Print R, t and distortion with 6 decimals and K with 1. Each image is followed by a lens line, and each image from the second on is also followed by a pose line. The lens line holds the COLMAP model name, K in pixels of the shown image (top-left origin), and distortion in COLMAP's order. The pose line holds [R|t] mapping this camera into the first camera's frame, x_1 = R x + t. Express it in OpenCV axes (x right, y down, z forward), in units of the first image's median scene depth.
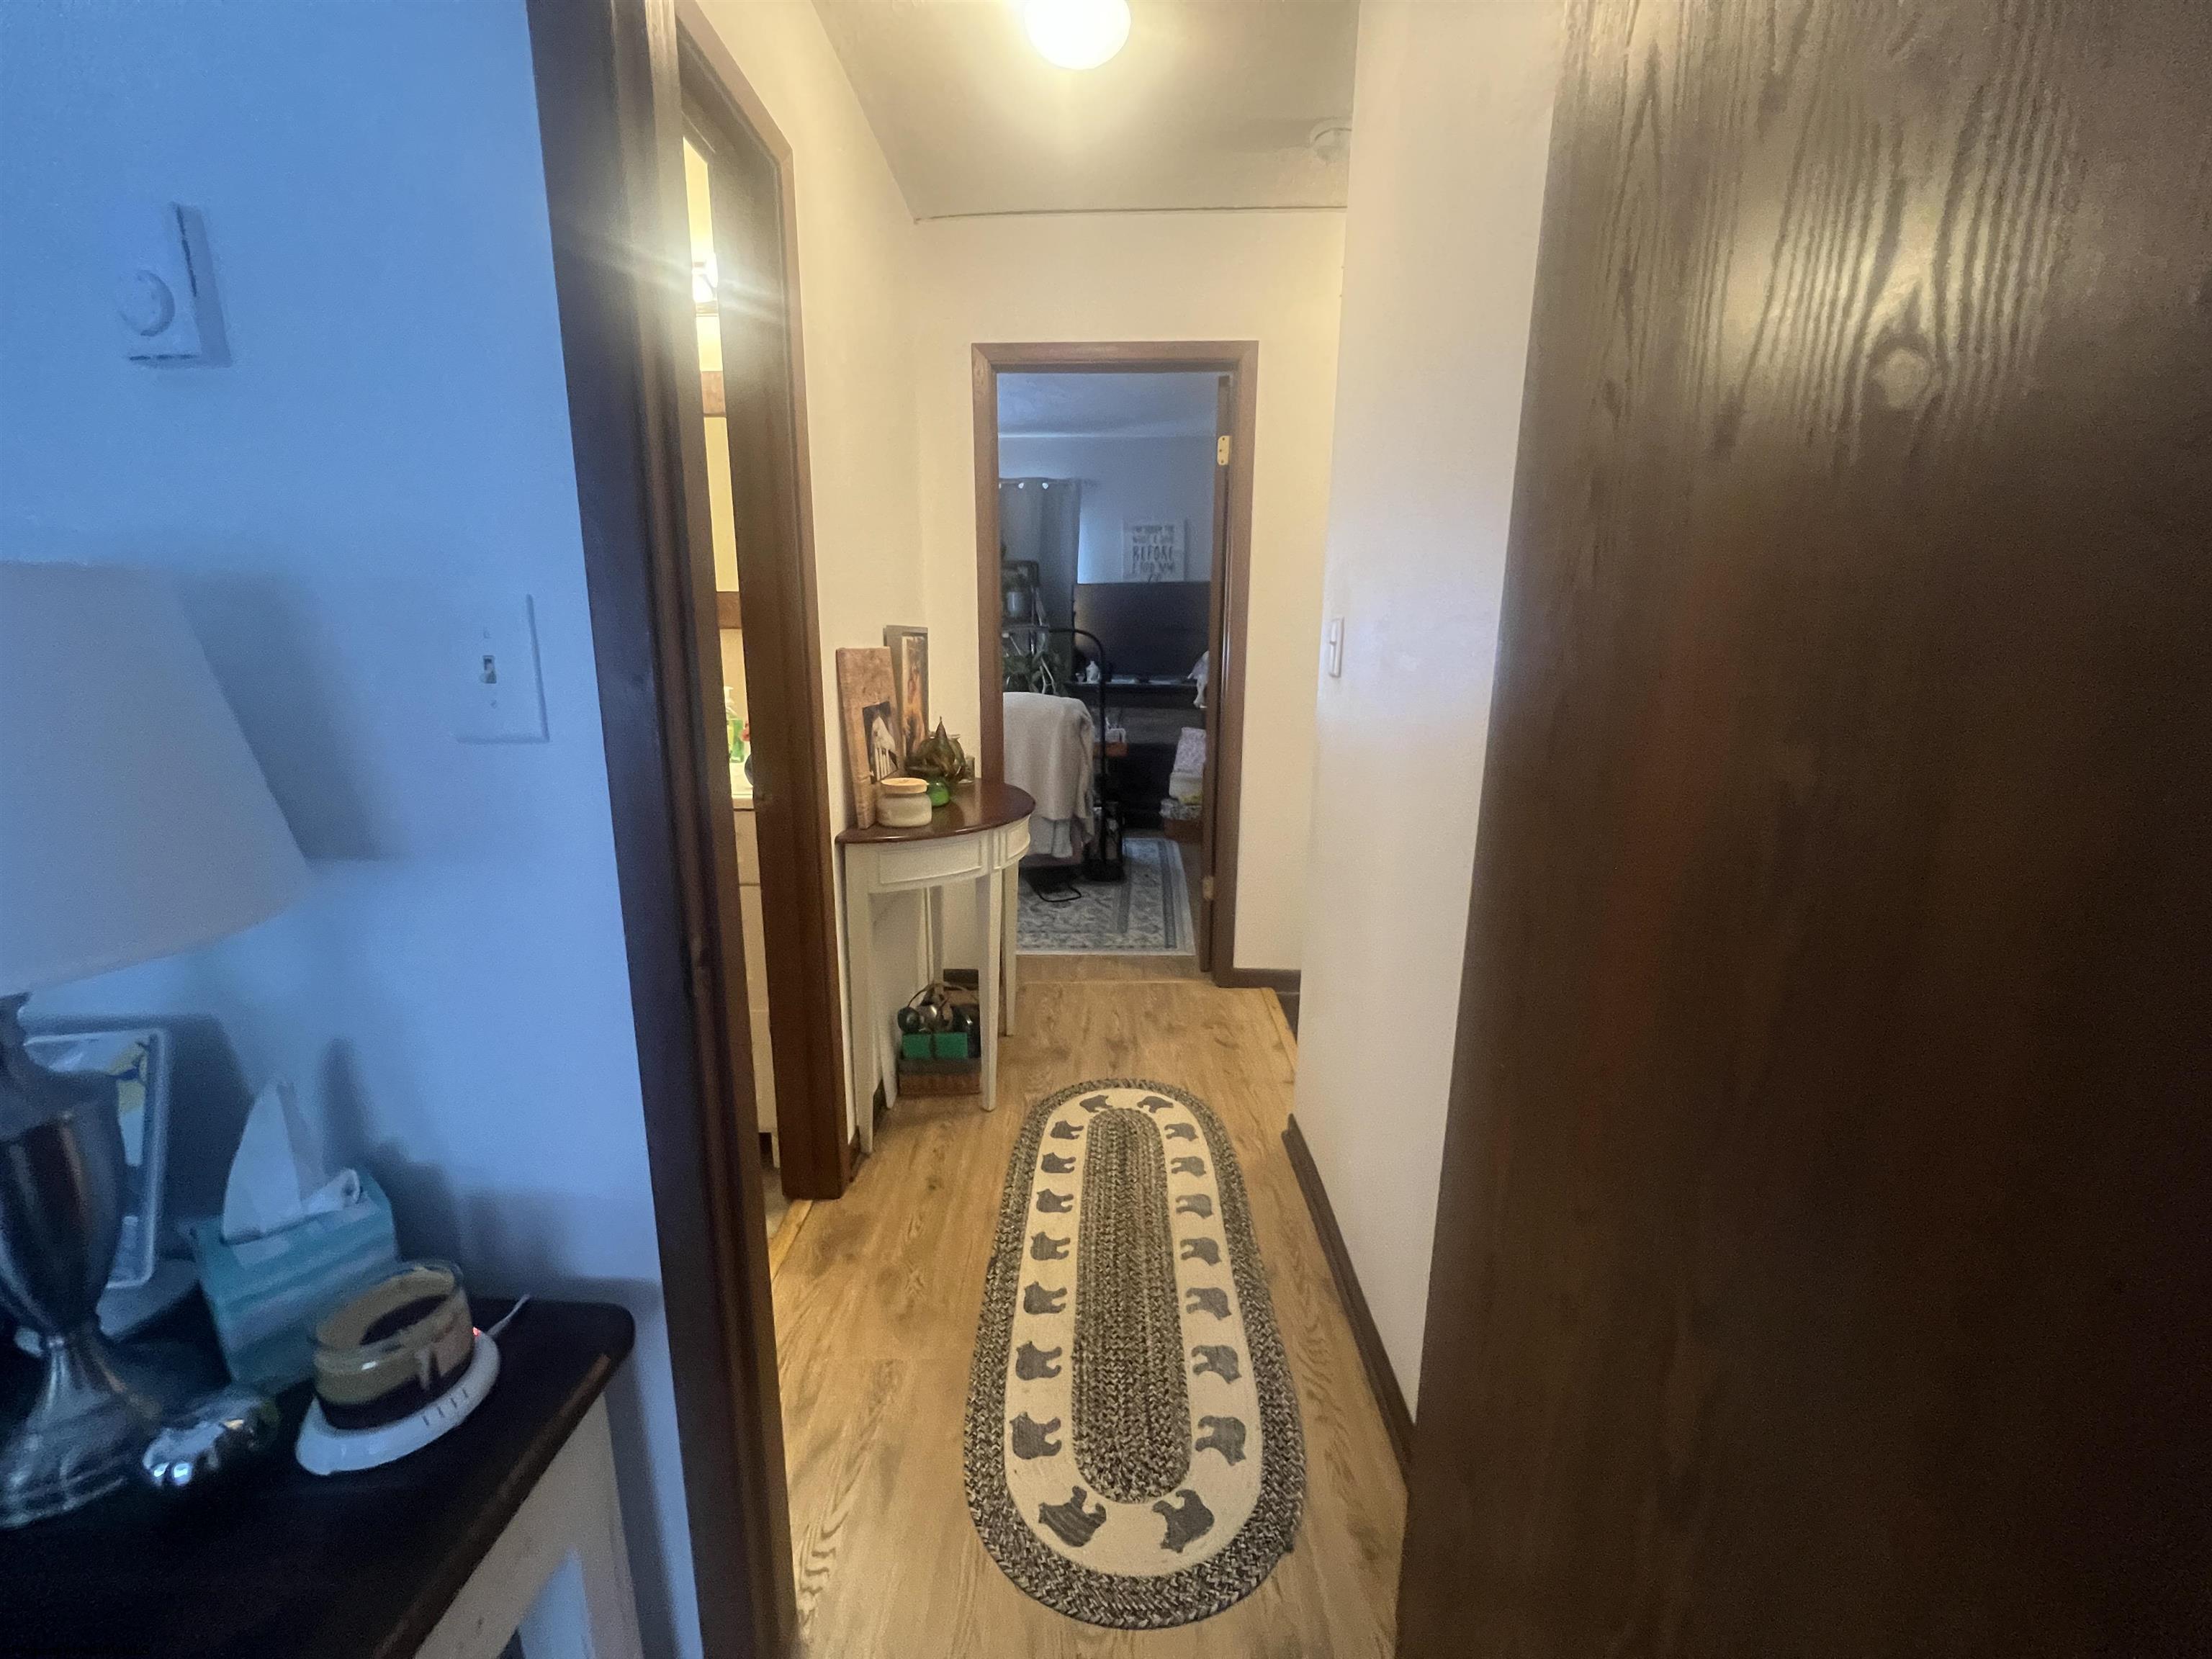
lens RADIAL K [[899.2, 0, 1106.0], [0, 899.2, 829.5], [0, 0, 1]] dist [0.000096, 0.000585]
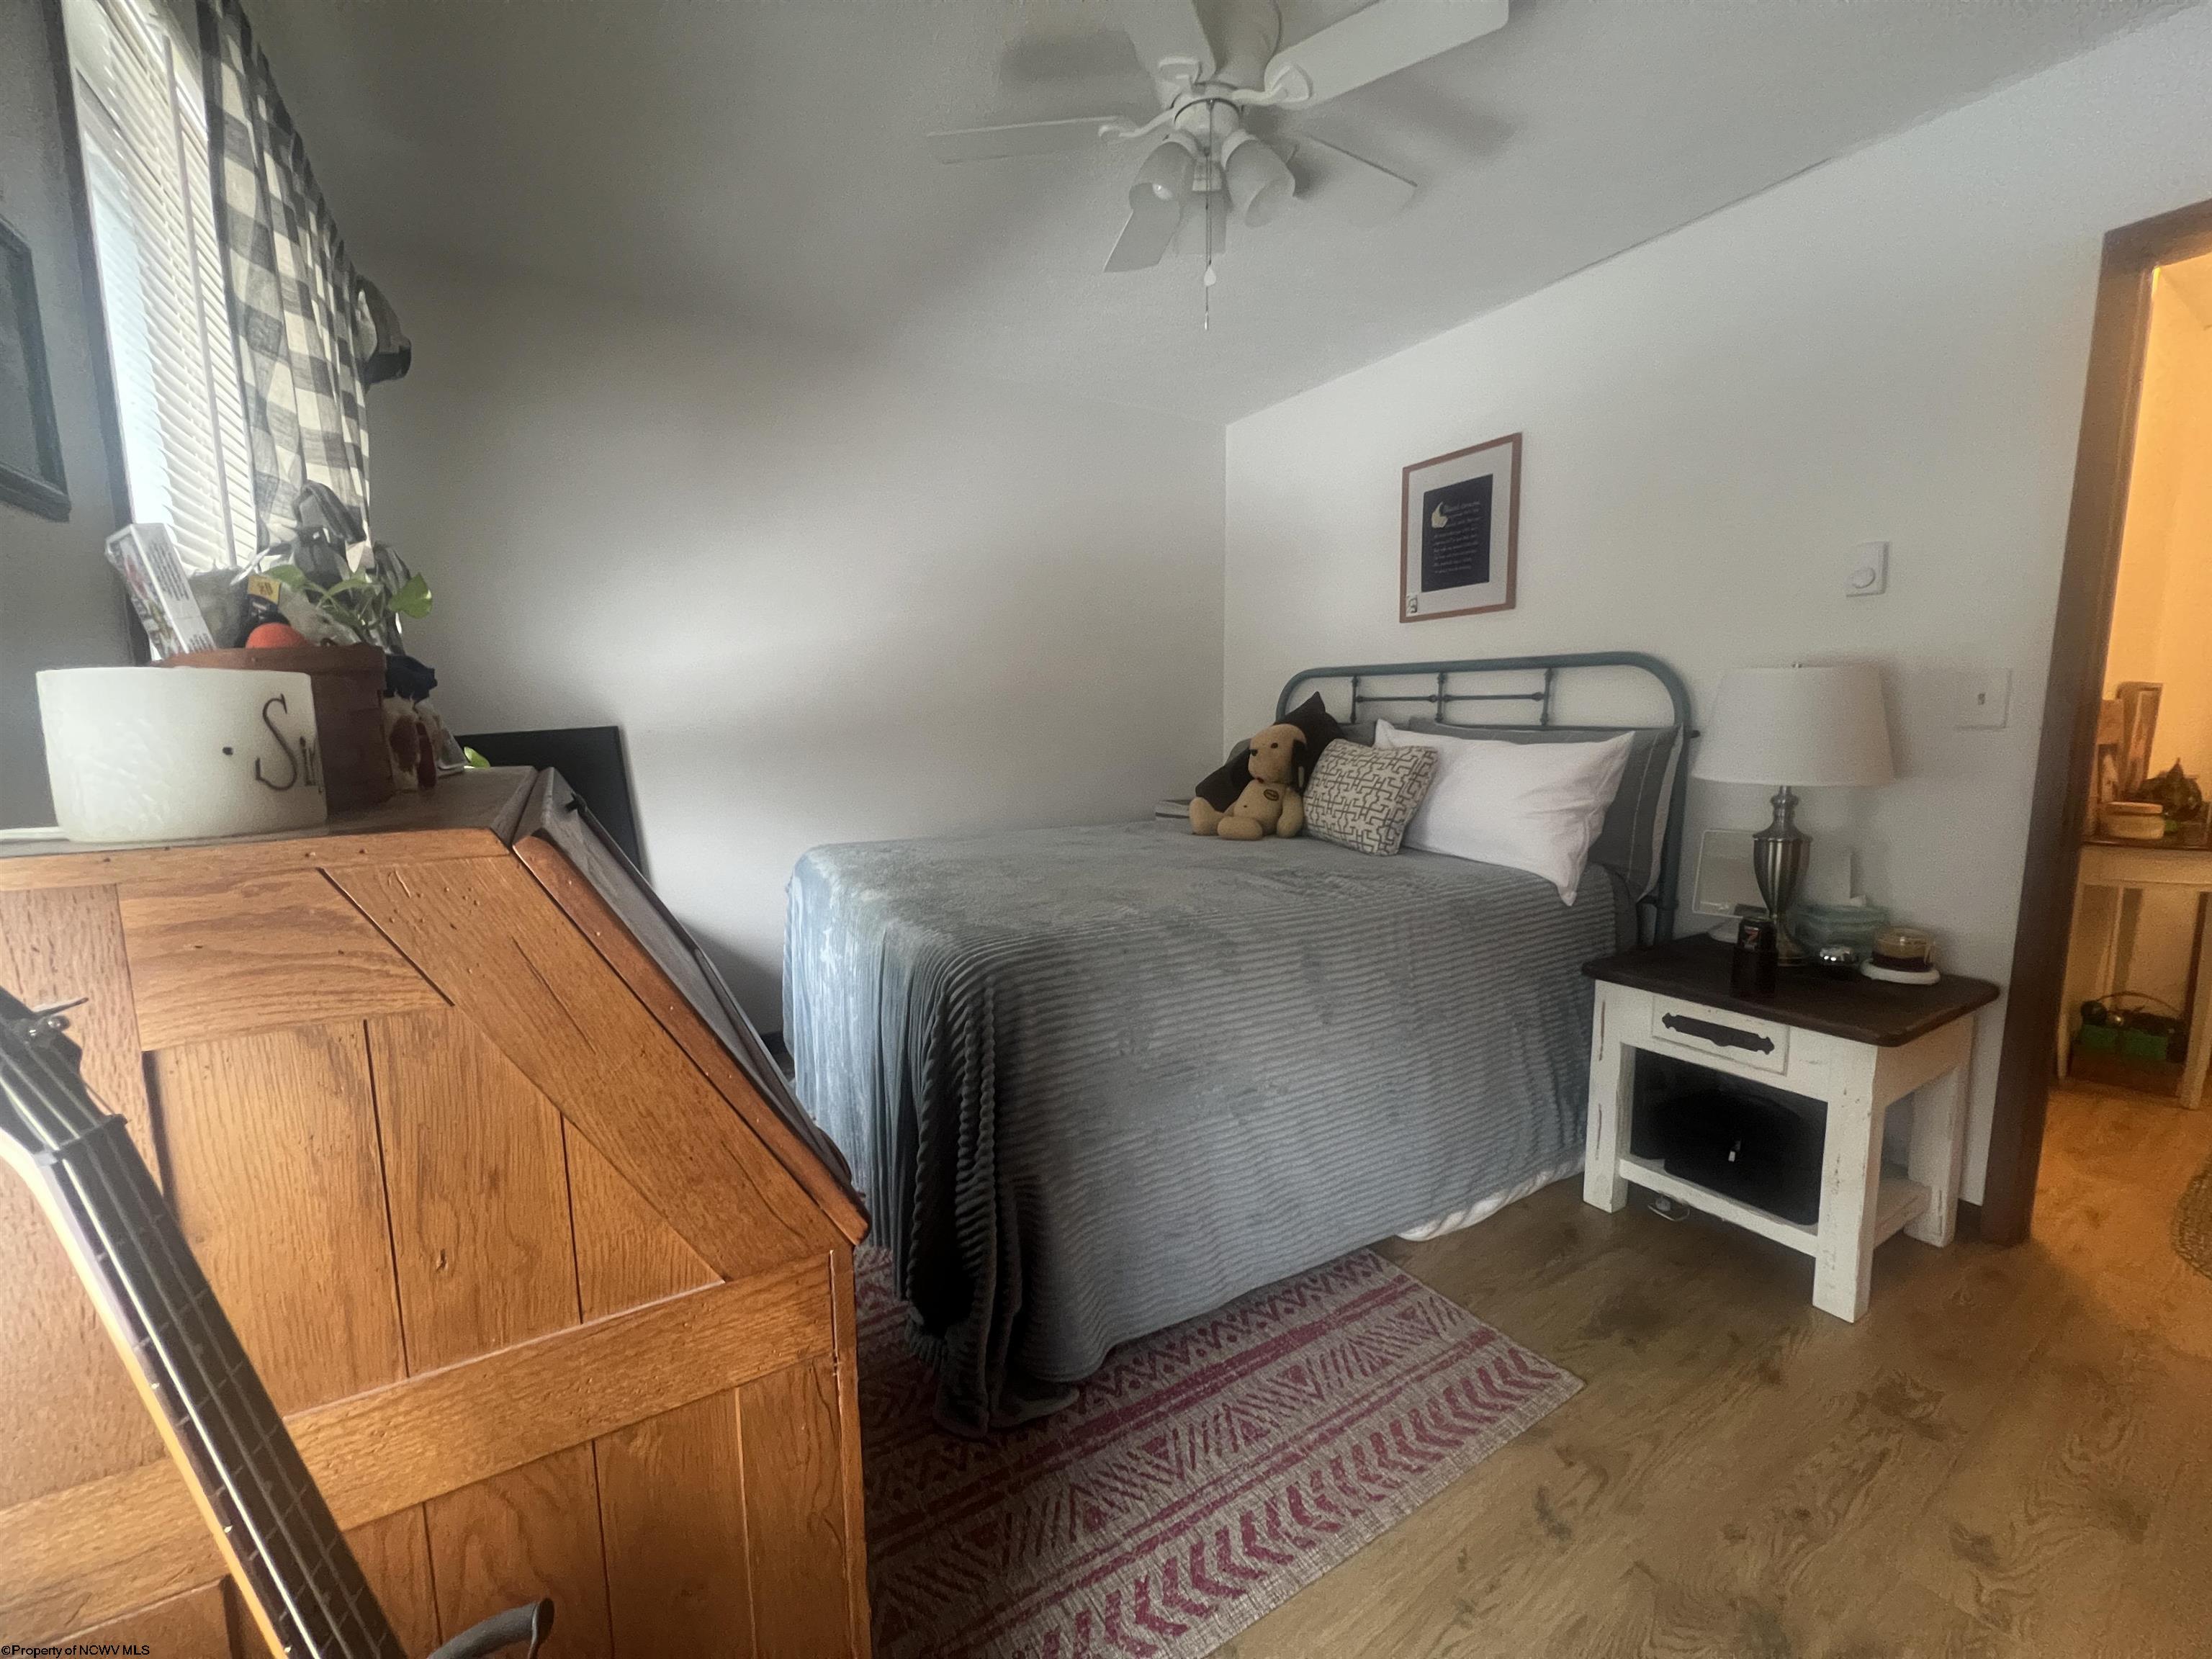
lens RADIAL K [[899.2, 0, 1106.0], [0, 899.2, 829.5], [0, 0, 1]] dist [0.000096, 0.000585]
pose [[0.548876, 0.091613, -0.830868, 0.030427], [-0.160314, 0.987062, 0.002930, 0.194929], [0.820387, 0.131592, 0.556462, -0.811710]]
